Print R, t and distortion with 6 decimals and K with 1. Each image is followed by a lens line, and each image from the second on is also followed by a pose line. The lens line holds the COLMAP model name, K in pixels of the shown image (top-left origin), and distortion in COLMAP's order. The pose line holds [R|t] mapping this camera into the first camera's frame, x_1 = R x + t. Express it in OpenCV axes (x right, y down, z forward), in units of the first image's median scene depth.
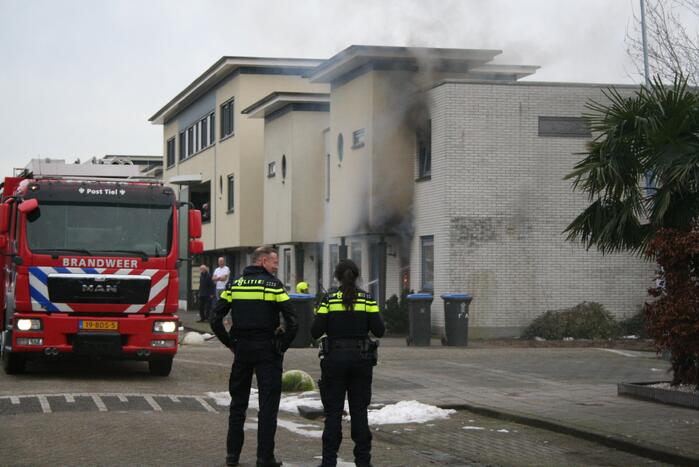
lens RADIAL K [[1670.7, 0, 349.6], [0, 1670.7, 227.3], [0, 0, 1]] dist [0.073161, 0.000000]
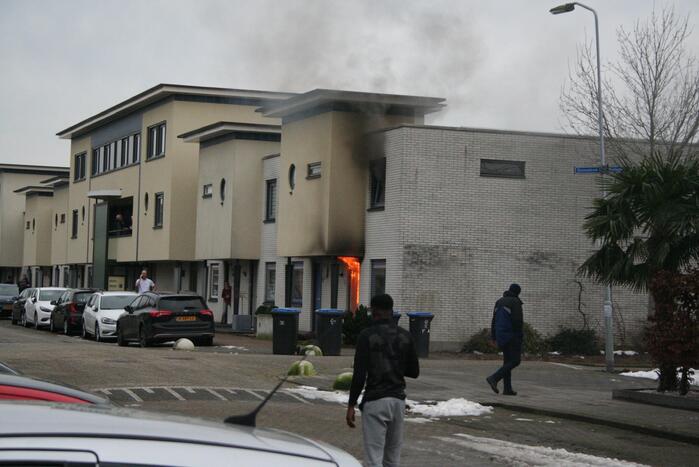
lens RADIAL K [[1670.7, 0, 350.8], [0, 1670.7, 234.3], [0, 0, 1]] dist [0.073161, 0.000000]
pose [[0.993833, 0.033689, 0.105646, -0.108065], [-0.033420, 0.999432, -0.004322, -0.007499], [-0.105732, 0.000765, 0.994394, -0.149820]]
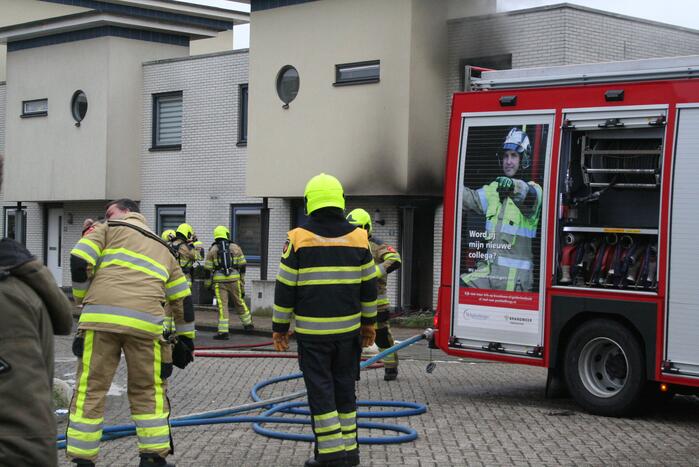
lens RADIAL K [[1414.2, 0, 352.3], [0, 1414.2, 236.5], [0, 0, 1]] dist [-0.005819, 0.000000]
pose [[0.866641, 0.015640, 0.498687, -0.401802], [-0.031679, 0.999217, 0.023715, 0.009668], [-0.497925, -0.036350, 0.866458, 0.524162]]
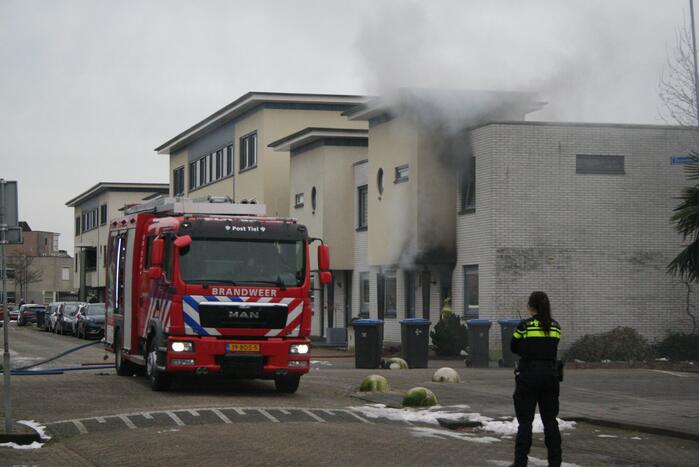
lens RADIAL K [[1670.7, 0, 348.1], [0, 1670.7, 239.1], [0, 0, 1]] dist [0.073161, 0.000000]
pose [[0.999550, 0.002170, 0.029903, -0.075160], [-0.001953, 0.999972, -0.007258, -0.004229], [-0.029918, 0.007197, 0.999526, -0.083723]]
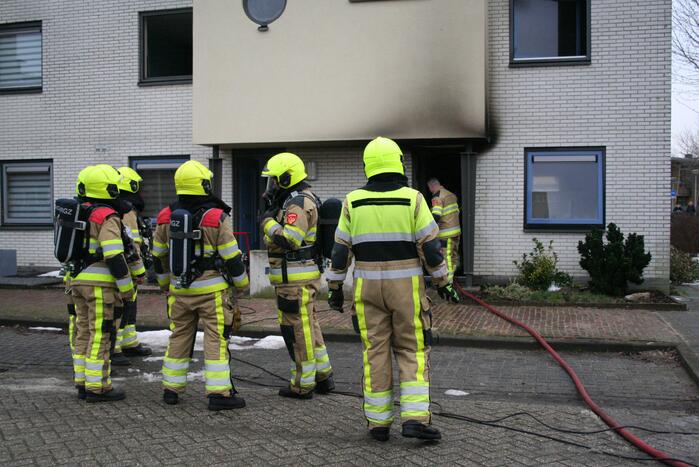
lens RADIAL K [[769.8, 0, 349.5], [0, 769.8, 237.6], [0, 0, 1]] dist [-0.086646, 0.000000]
pose [[0.468865, -0.039077, 0.882405, -0.318029], [-0.021955, 0.998197, 0.055870, 0.031282], [-0.882997, -0.045569, 0.467162, 1.081400]]
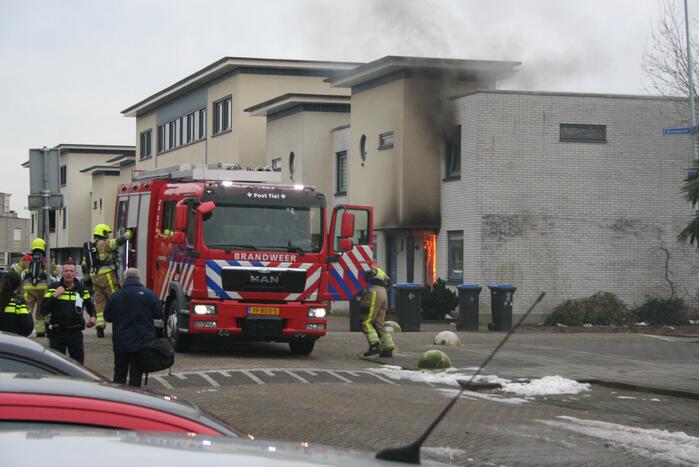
lens RADIAL K [[1670.7, 0, 346.6], [0, 1670.7, 233.1], [0, 0, 1]] dist [0.073161, 0.000000]
pose [[0.997876, 0.008910, 0.064526, -0.111418], [-0.009679, 0.999886, 0.011621, -0.006274], [-0.064415, -0.012221, 0.997848, -0.106666]]
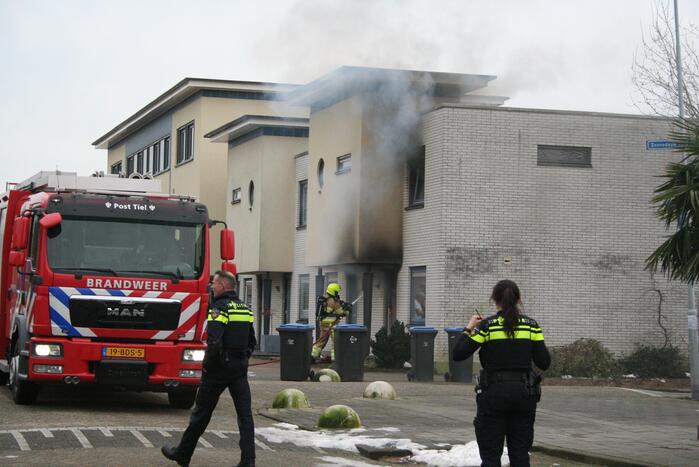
lens RADIAL K [[1670.7, 0, 351.8], [0, 1670.7, 237.0], [0, 0, 1]] dist [0.073161, 0.000000]
pose [[0.998281, 0.021879, 0.054368, -0.050953], [-0.021044, 0.999652, -0.015888, 0.004900], [-0.054696, 0.014716, 0.998395, 0.052591]]
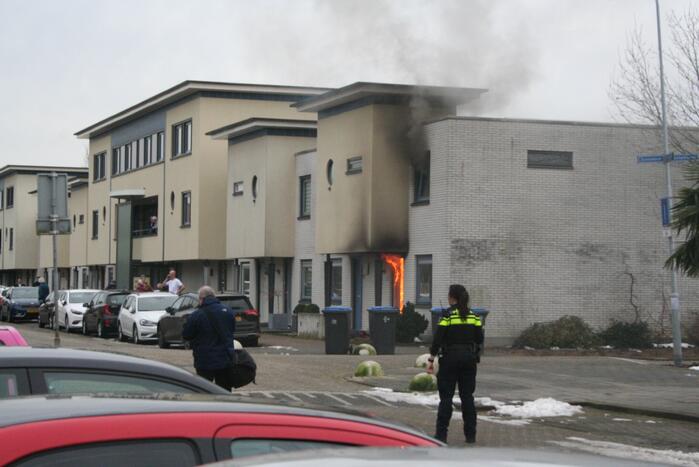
lens RADIAL K [[1670.7, 0, 350.4], [0, 1670.7, 239.7], [0, 0, 1]] dist [0.073161, 0.000000]
pose [[0.994304, 0.013976, 0.105658, -0.139385], [-0.014242, 0.999897, 0.001765, -0.007207], [-0.105622, -0.003260, 0.994401, -0.117452]]
